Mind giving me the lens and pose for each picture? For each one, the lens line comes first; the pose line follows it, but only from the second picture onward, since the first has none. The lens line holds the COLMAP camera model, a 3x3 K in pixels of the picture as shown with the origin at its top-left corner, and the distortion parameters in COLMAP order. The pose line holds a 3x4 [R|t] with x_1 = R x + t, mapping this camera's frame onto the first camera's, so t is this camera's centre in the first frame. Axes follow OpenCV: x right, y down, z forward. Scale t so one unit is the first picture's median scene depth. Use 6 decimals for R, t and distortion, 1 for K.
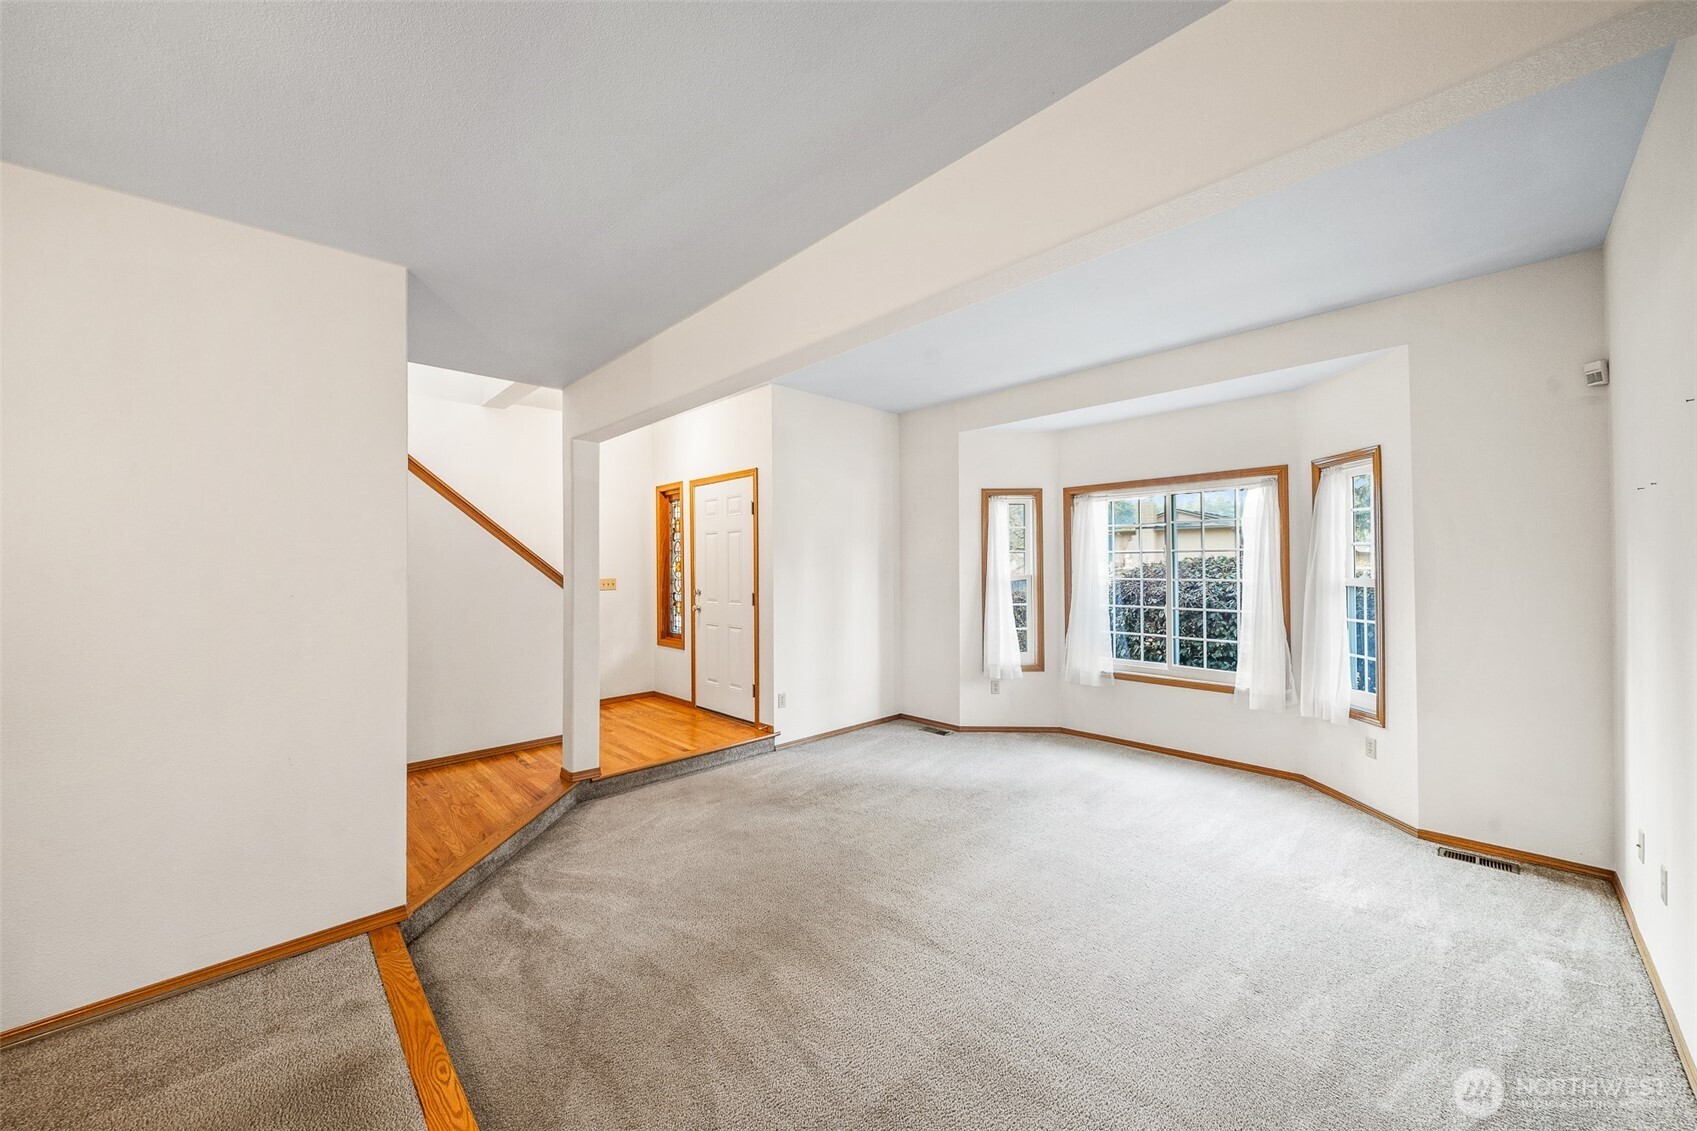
lens RADIAL K [[597.3, 0, 824.3], [0, 597.3, 561.4], [0, 0, 1]] dist [0.007264, -0.004236]
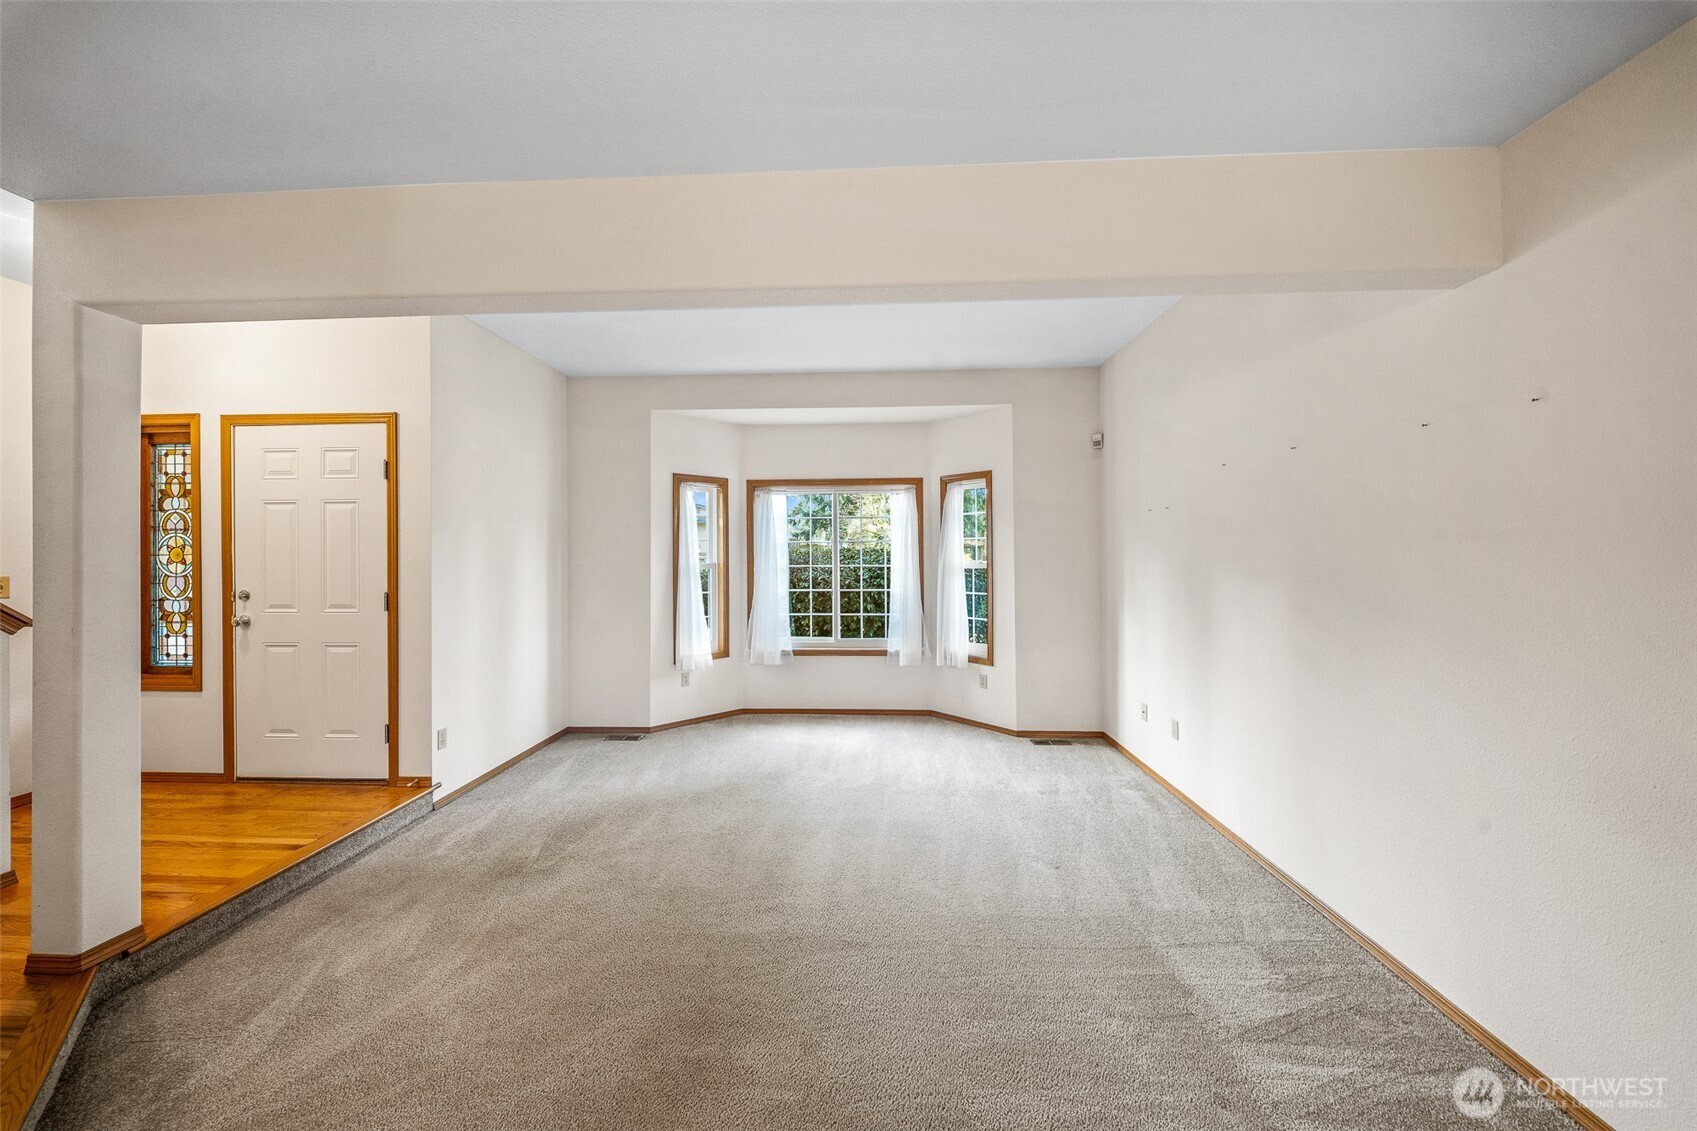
lens RADIAL K [[597.3, 0, 846.2], [0, 597.3, 546.9], [0, 0, 1]] dist [0.007264, -0.004236]
pose [[0.730869, 0.009801, 0.682447, -0.234282], [-0.005386, 0.999949, -0.008592, 0.003650], [-0.682496, 0.002604, 0.730885, 0.143128]]
